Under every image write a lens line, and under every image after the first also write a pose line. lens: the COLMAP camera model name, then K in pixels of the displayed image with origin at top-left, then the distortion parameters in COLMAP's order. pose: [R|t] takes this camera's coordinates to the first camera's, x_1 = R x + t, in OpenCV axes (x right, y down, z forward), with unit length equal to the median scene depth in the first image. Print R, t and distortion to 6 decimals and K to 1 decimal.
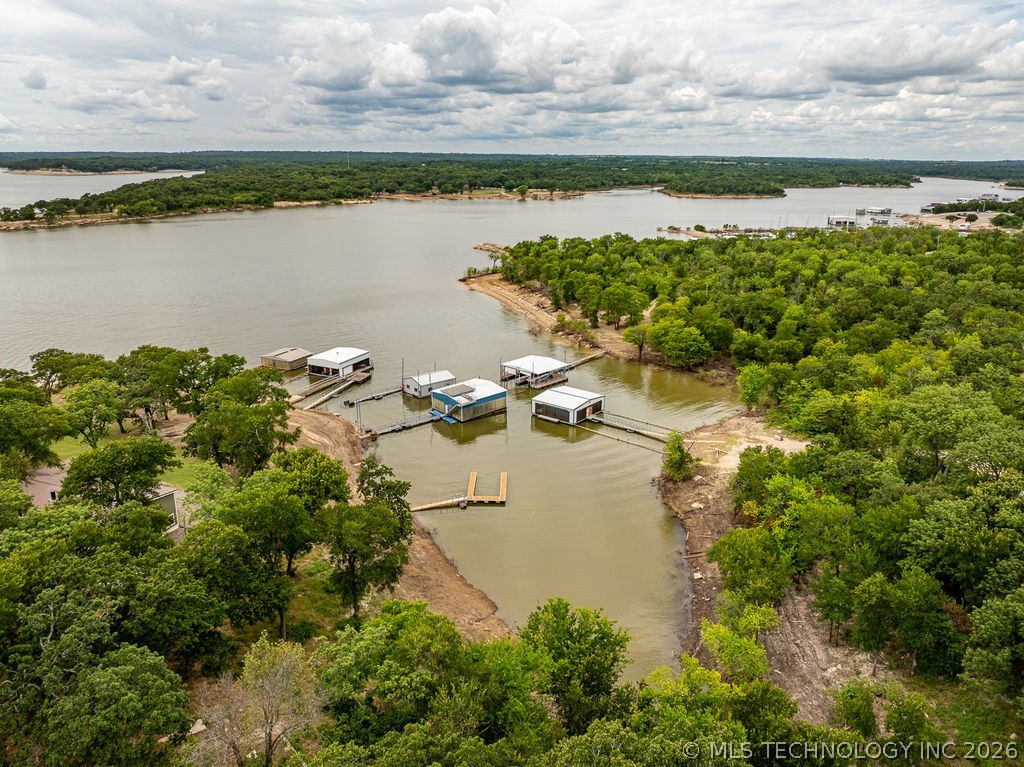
lens RADIAL K [[720.3, 0, 514.9], [0, 720.3, 379.8], [0, 0, 1]] dist [-0.038946, -0.000782]
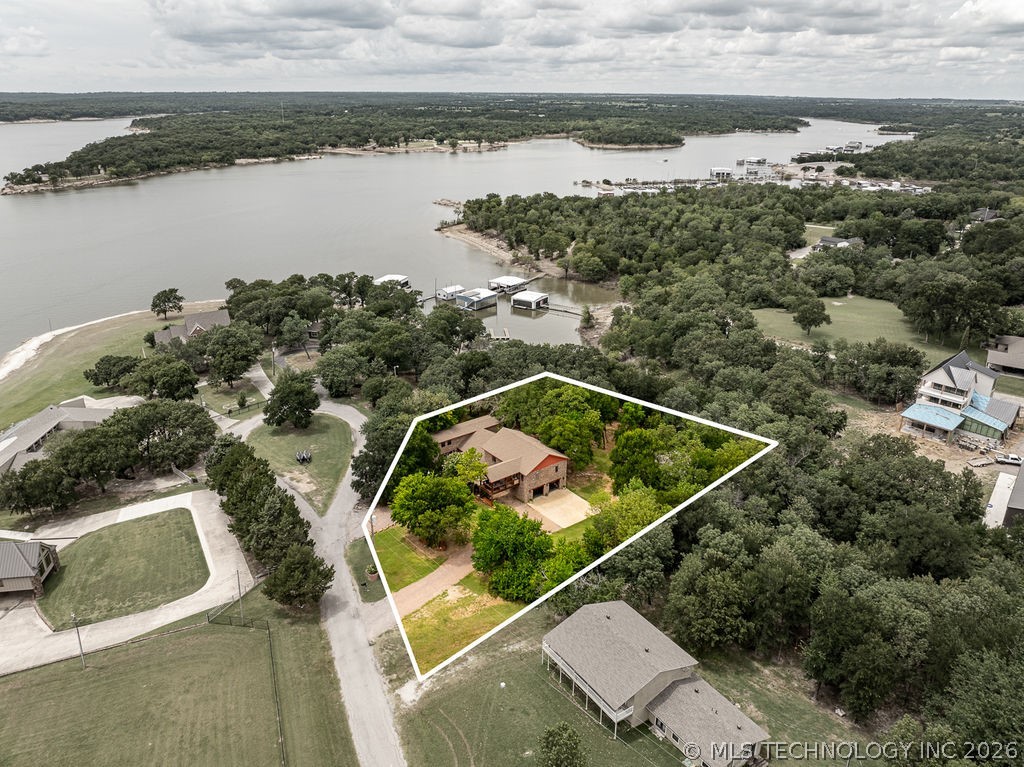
lens RADIAL K [[720.3, 0, 514.9], [0, 720.3, 379.8], [0, 0, 1]] dist [-0.038946, -0.000782]
pose [[0.993392, -0.043065, 0.106382, -0.085391], [0.034418, 0.996053, 0.081820, 0.042863], [-0.109485, -0.077618, 0.990953, -0.425809]]
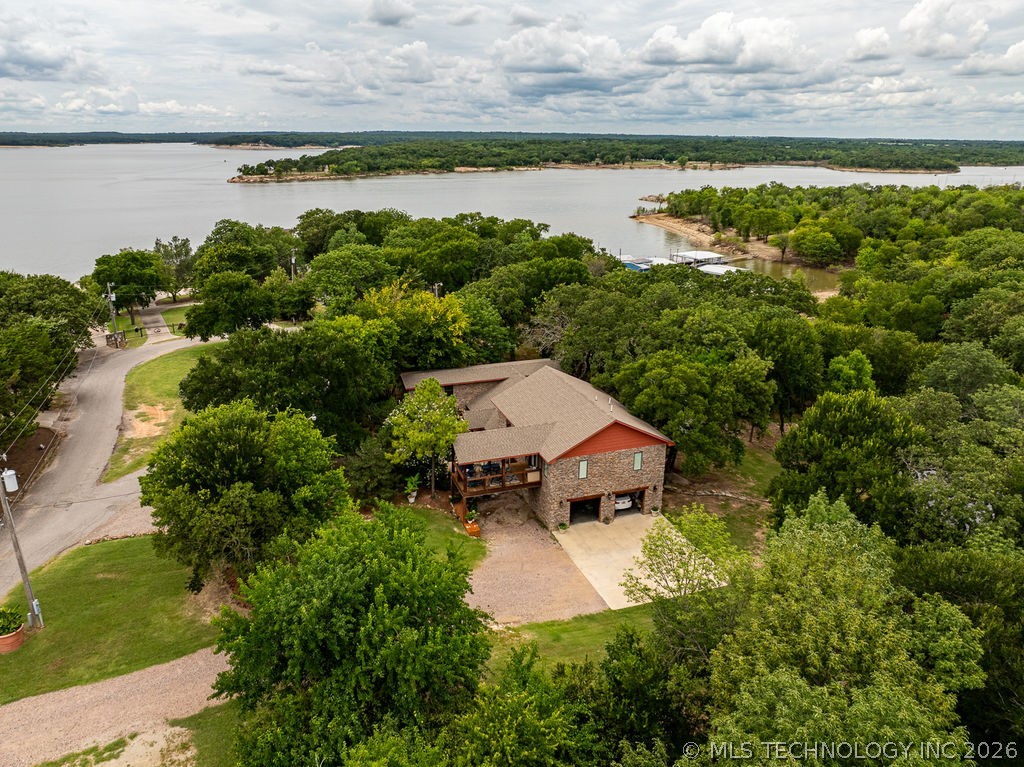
lens RADIAL K [[720.3, 0, 514.9], [0, 720.3, 379.8], [0, 0, 1]] dist [-0.038946, -0.000782]
pose [[0.978831, 0.063435, -0.194590, -0.015956], [-0.059026, 0.997853, 0.028380, 0.105859], [0.195973, -0.016294, 0.980474, -0.196374]]
